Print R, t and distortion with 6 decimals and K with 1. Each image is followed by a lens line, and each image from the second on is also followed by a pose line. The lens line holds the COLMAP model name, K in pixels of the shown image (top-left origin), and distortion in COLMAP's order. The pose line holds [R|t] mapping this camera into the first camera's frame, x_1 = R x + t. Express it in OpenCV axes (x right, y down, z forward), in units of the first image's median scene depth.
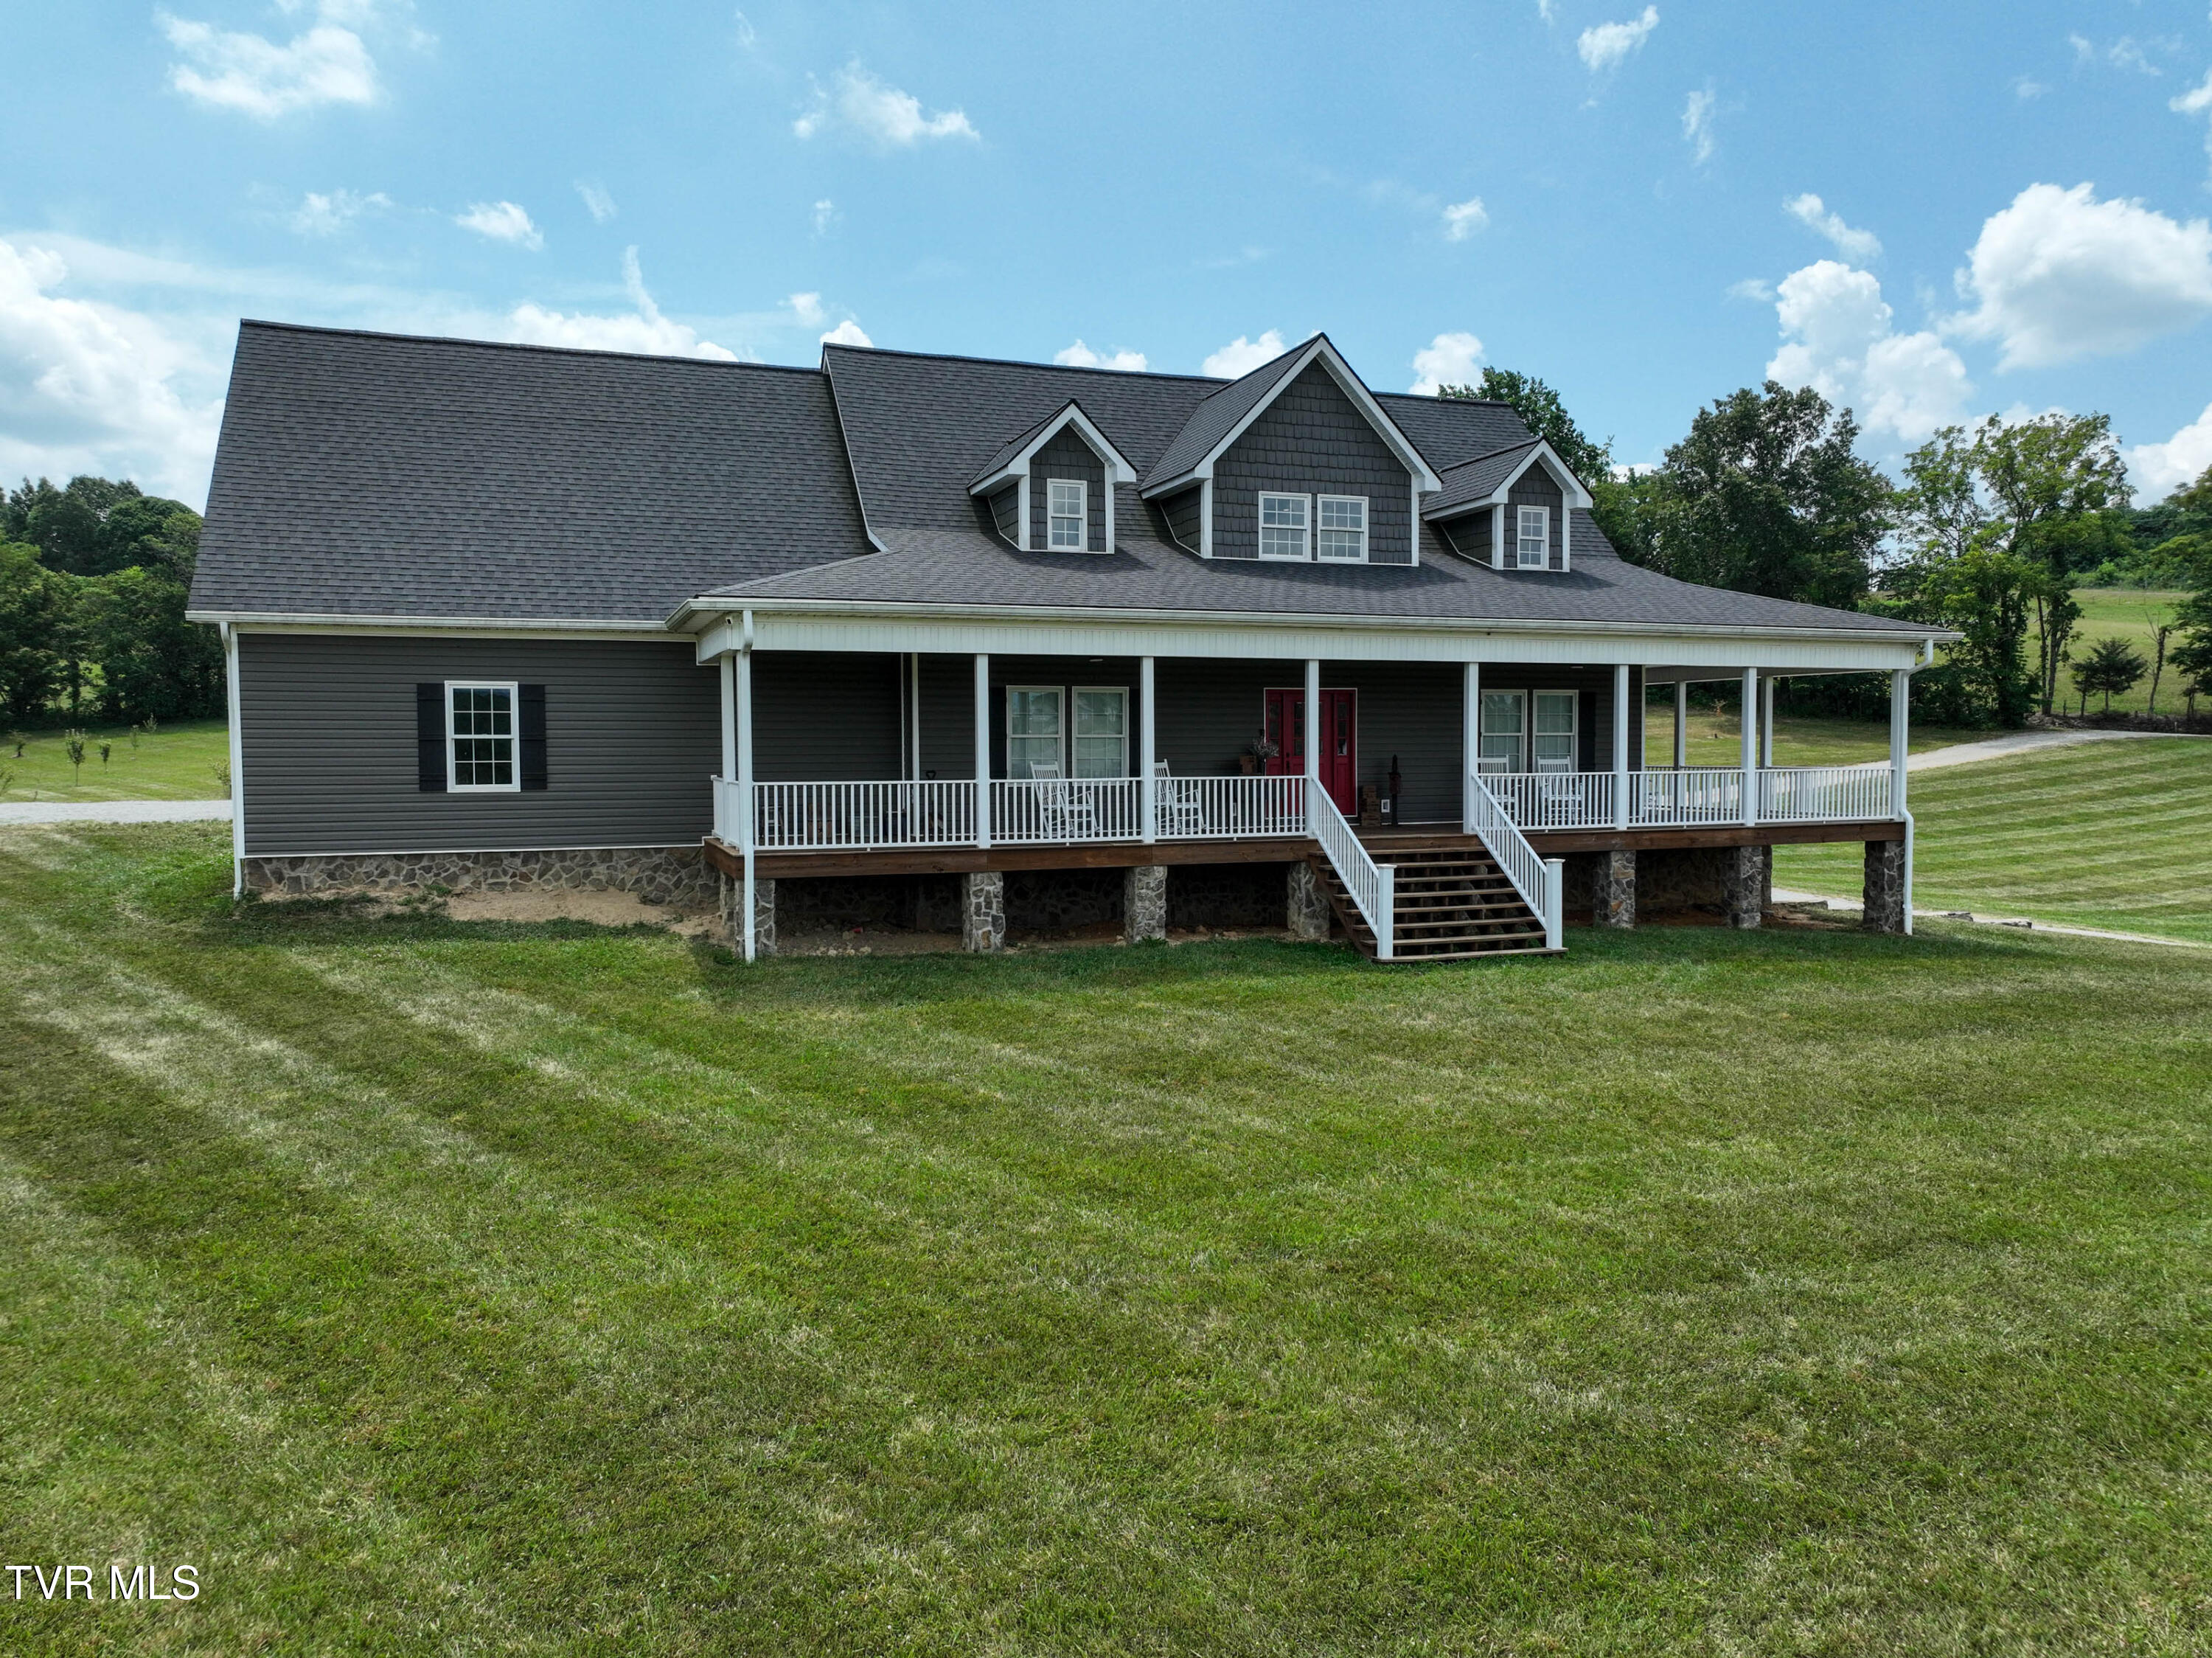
lens RADIAL K [[1600.1, 0, 1099.7], [0, 1600.1, 785.7], [0, 0, 1]] dist [-0.009403, 0.040606]
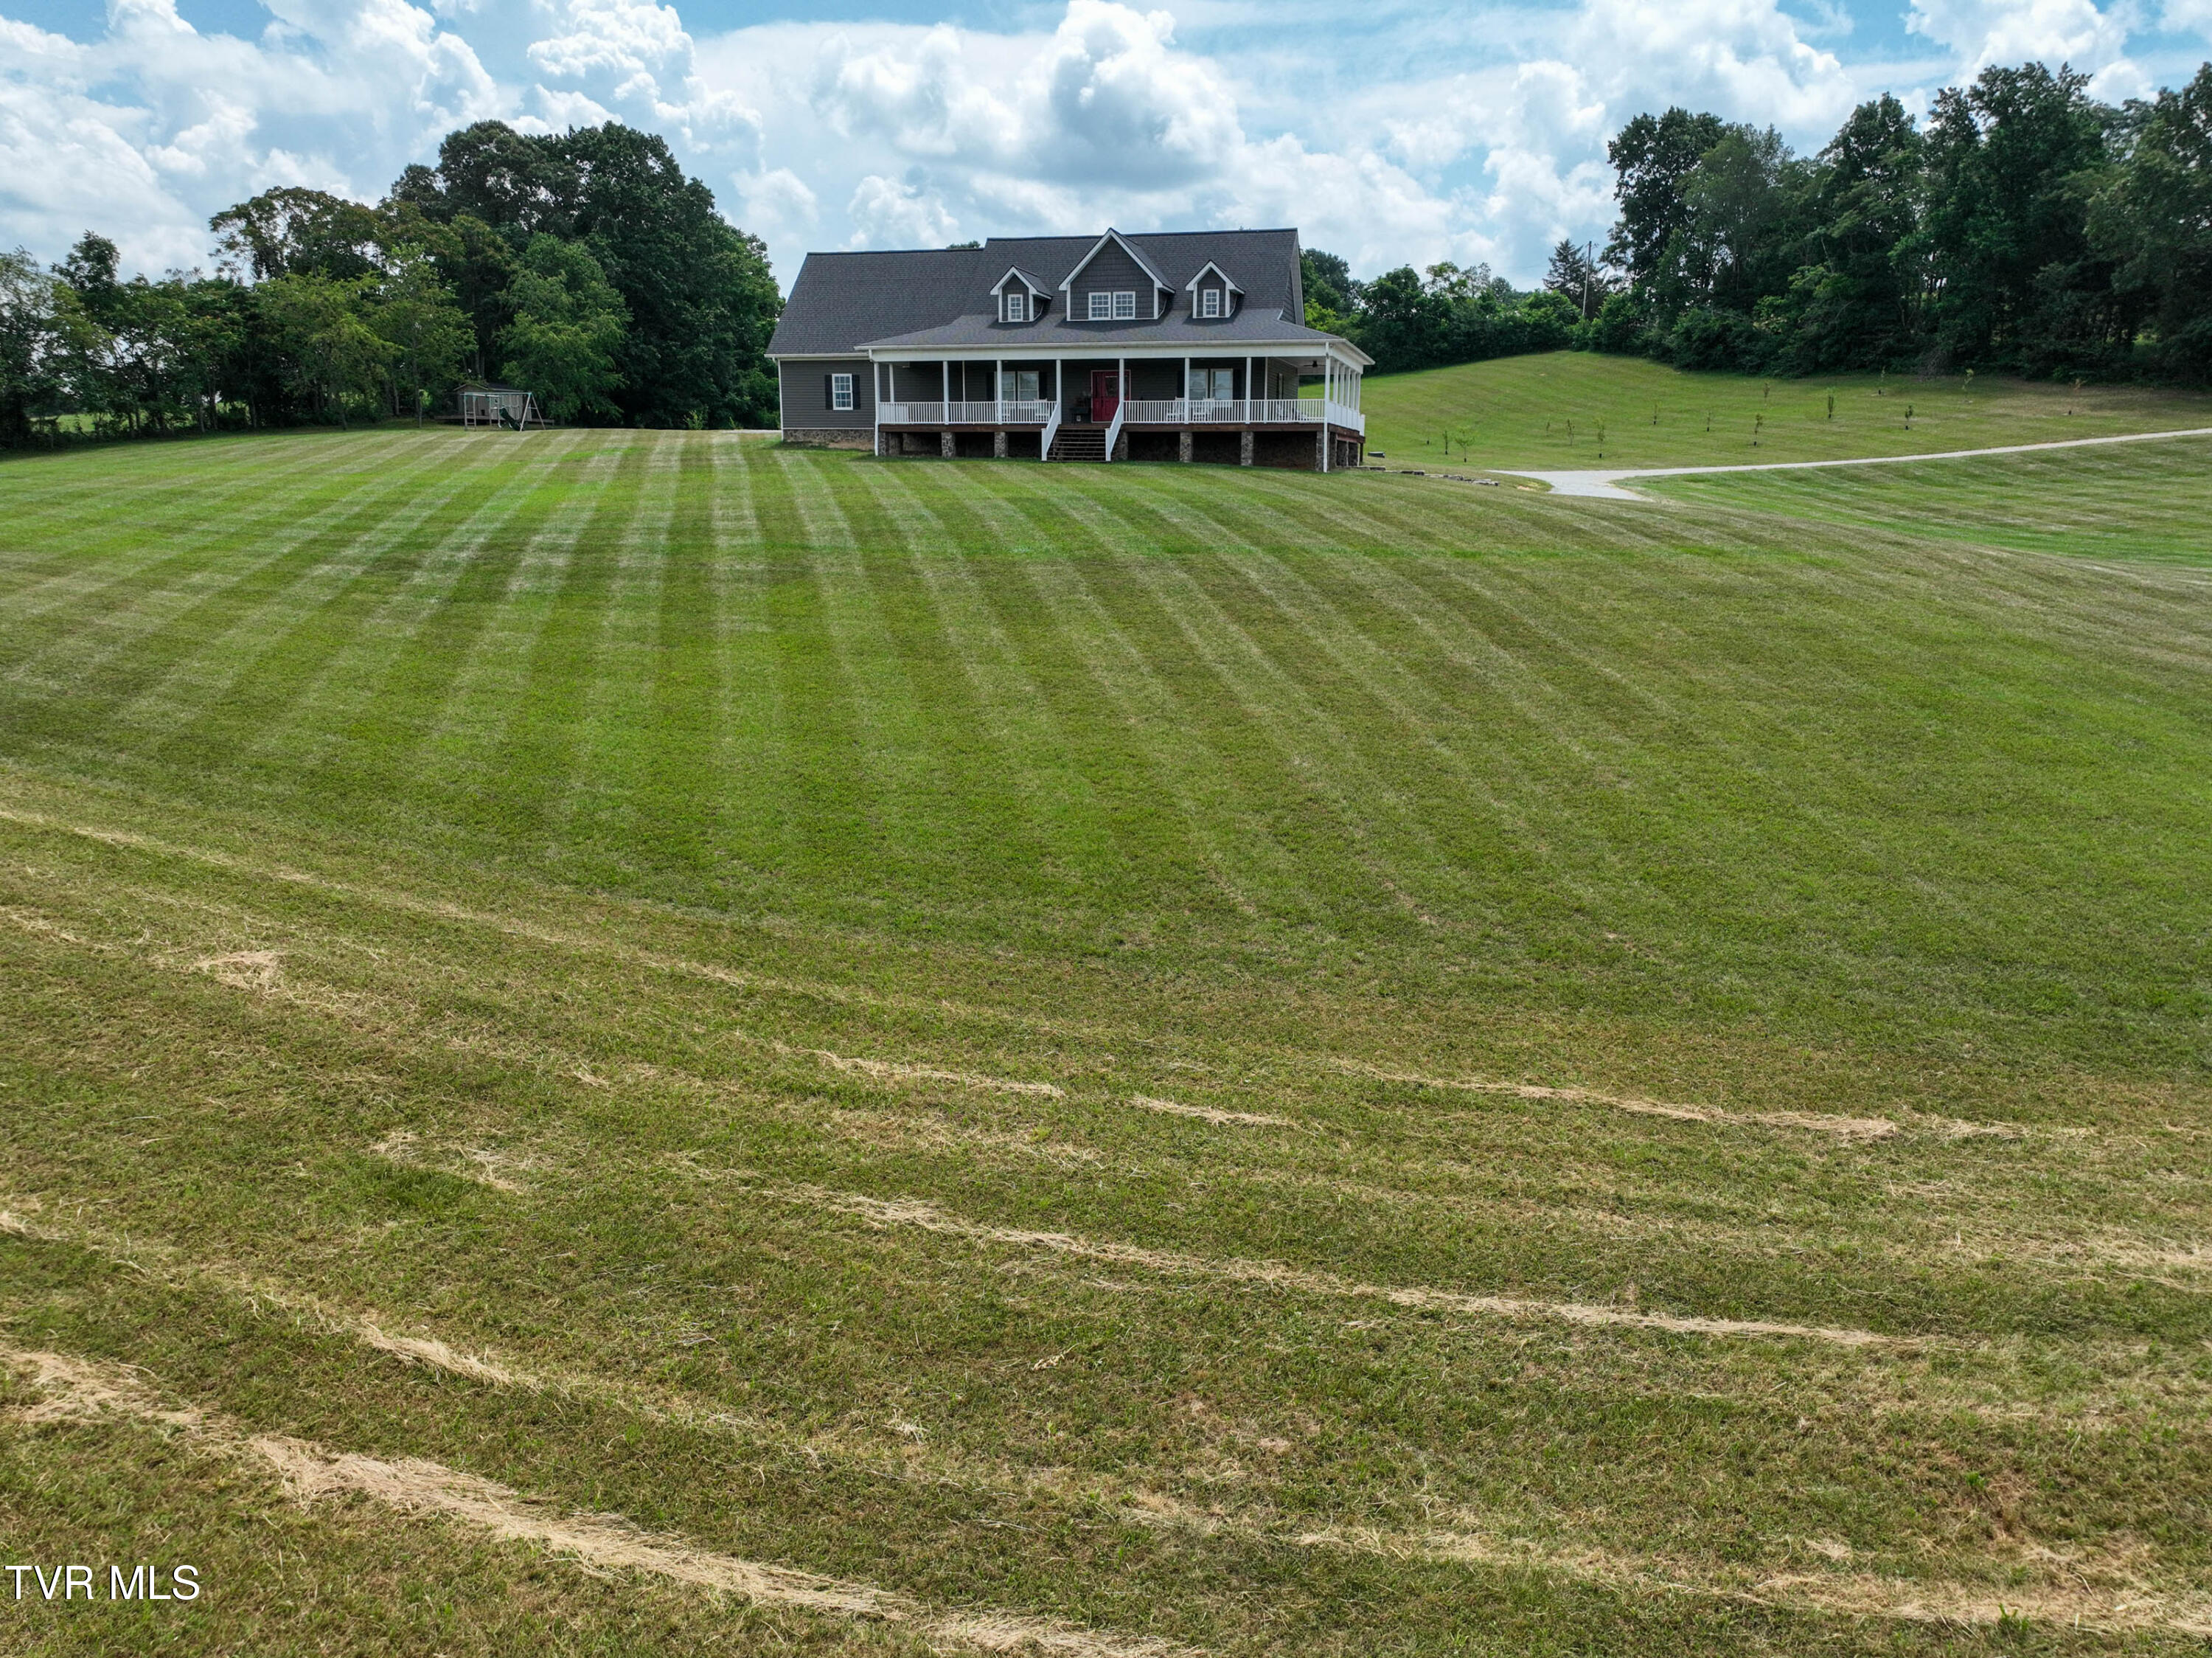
lens RADIAL K [[1542.3, 0, 1106.0], [0, 1542.3, 829.0], [0, 0, 1]] dist [-0.000838, 0.006302]
pose [[0.816509, 0.141145, -0.559813, 1.626915], [-0.021466, 0.976407, 0.214871, 0.127610], [0.576933, -0.163427, 0.800275, -1.128853]]
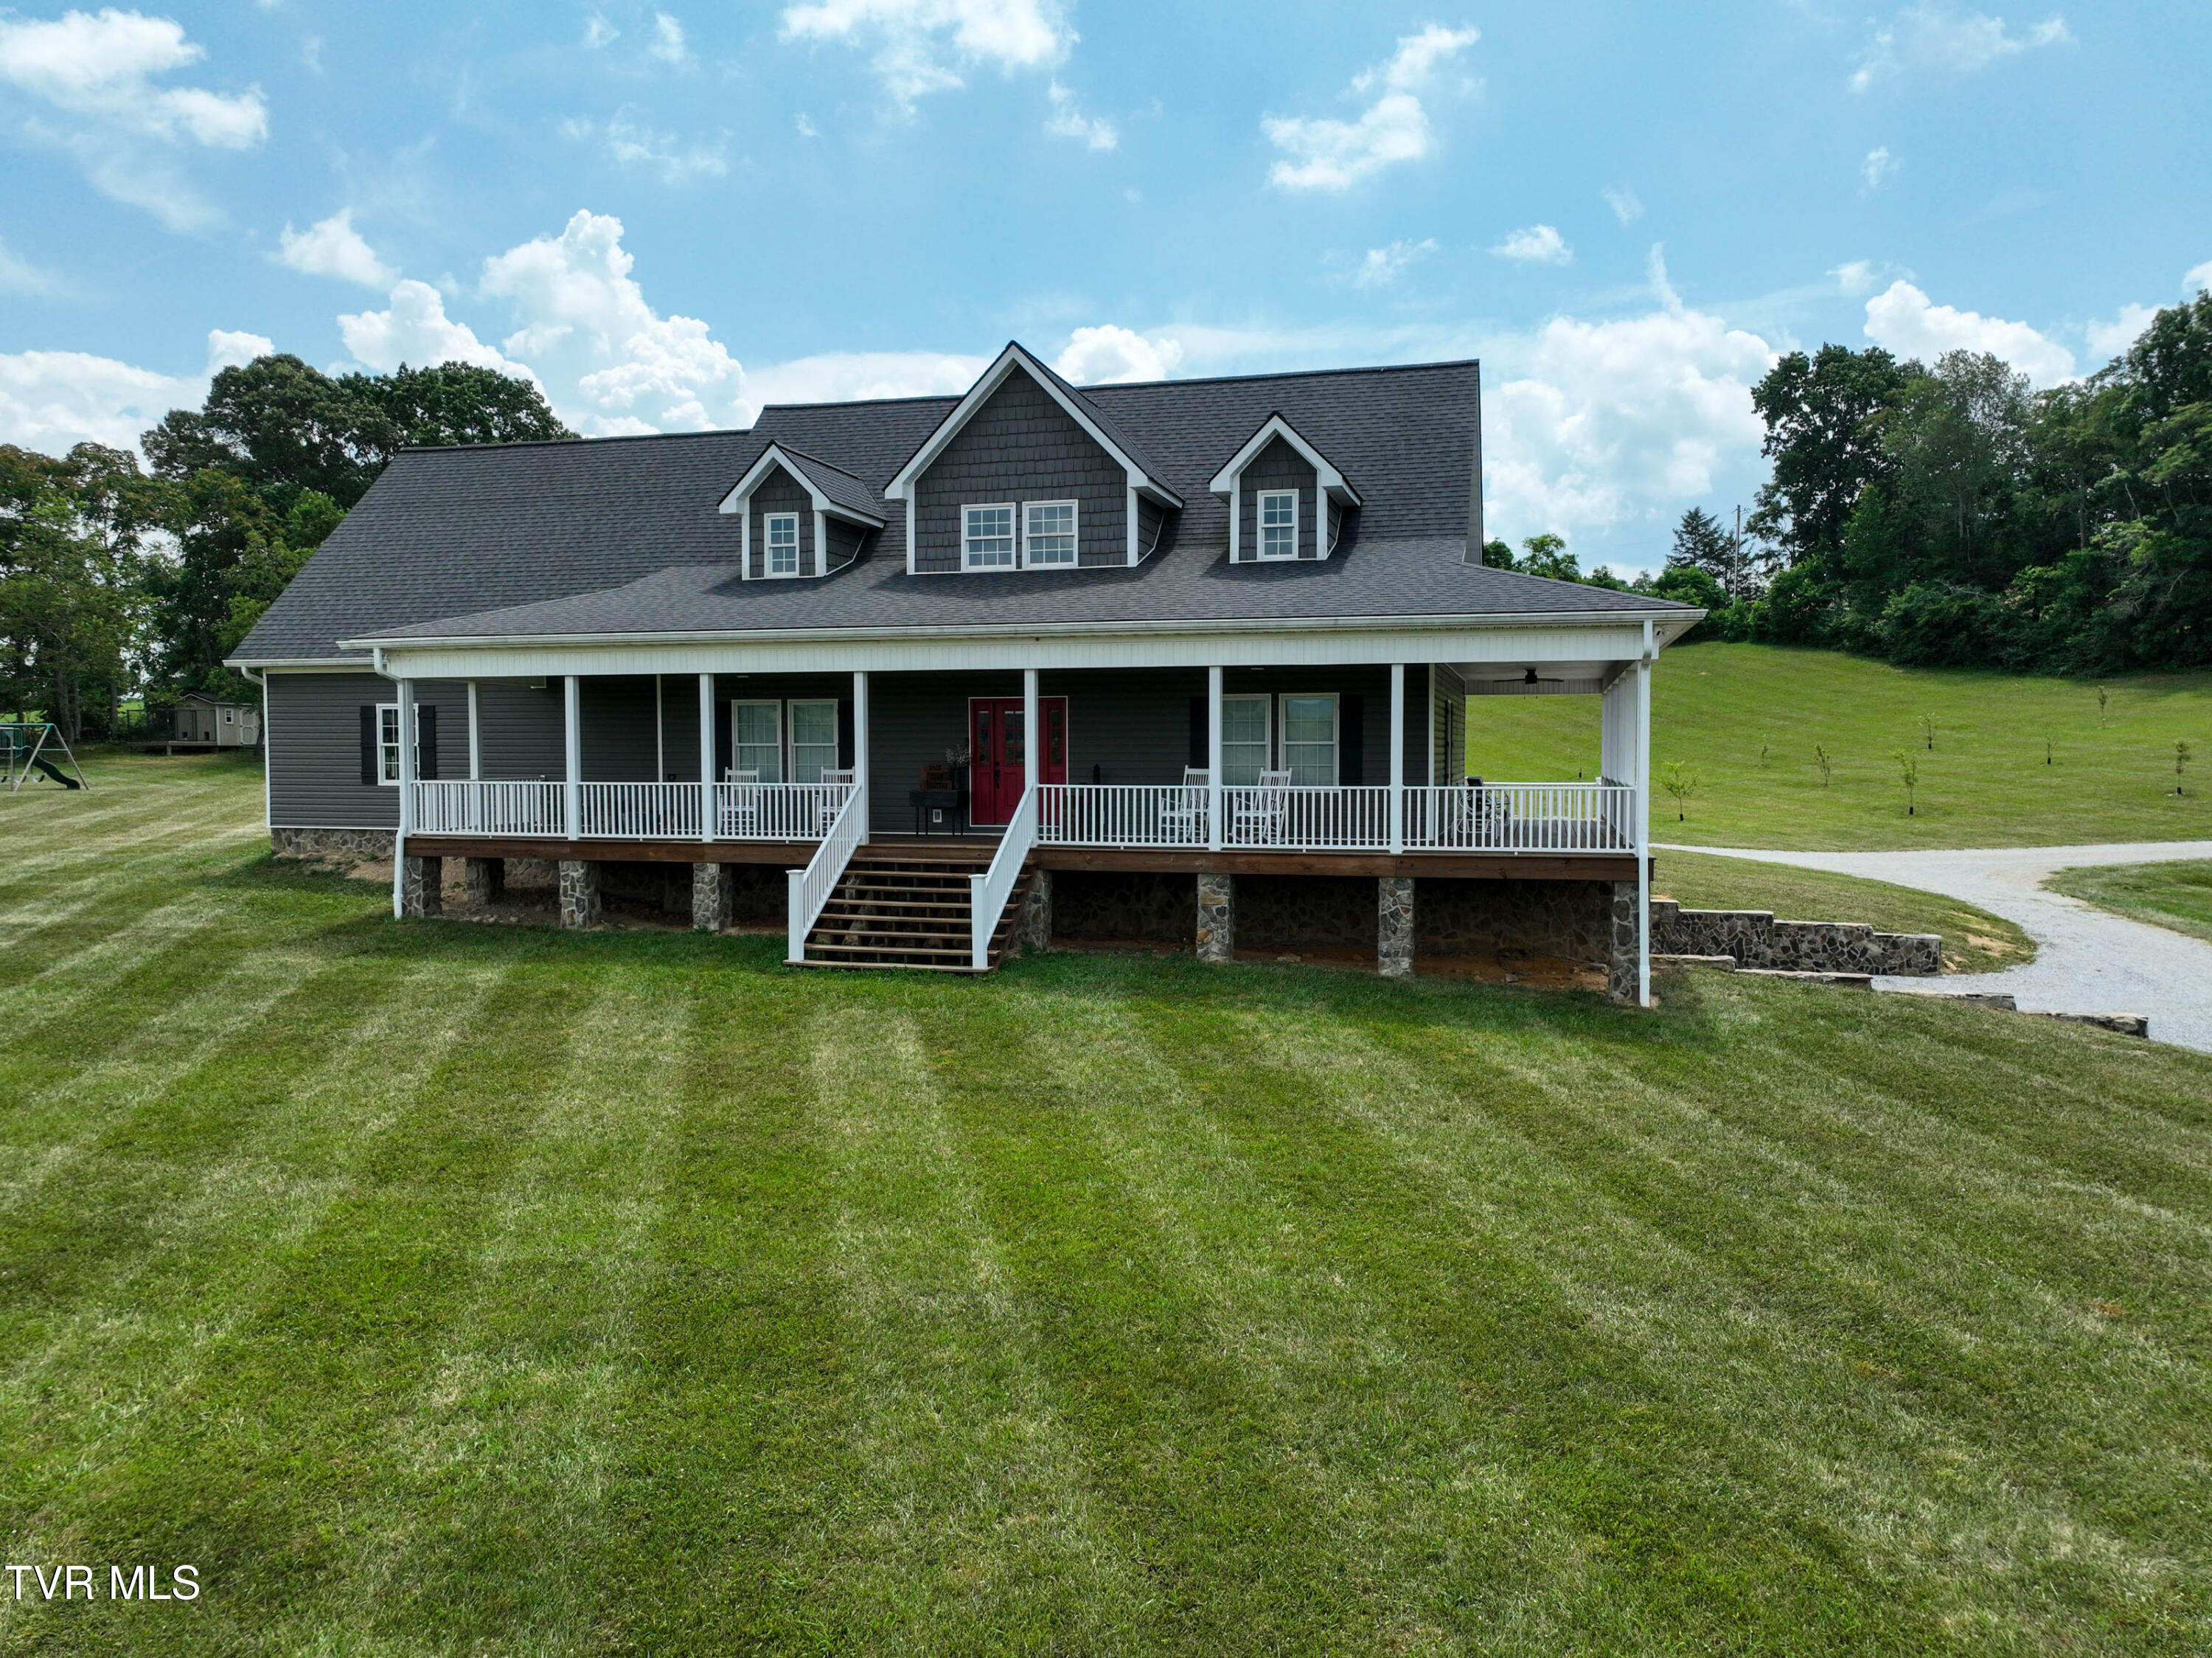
lens RADIAL K [[1568.4, 0, 1106.0], [0, 1568.4, 829.0], [0, 0, 1]] dist [0.003273, -0.023699]
pose [[0.803135, 0.034404, -0.594803, 0.758786], [-0.017875, 0.999273, 0.033663, -0.012624], [0.595529, -0.016404, 0.803166, 0.242216]]
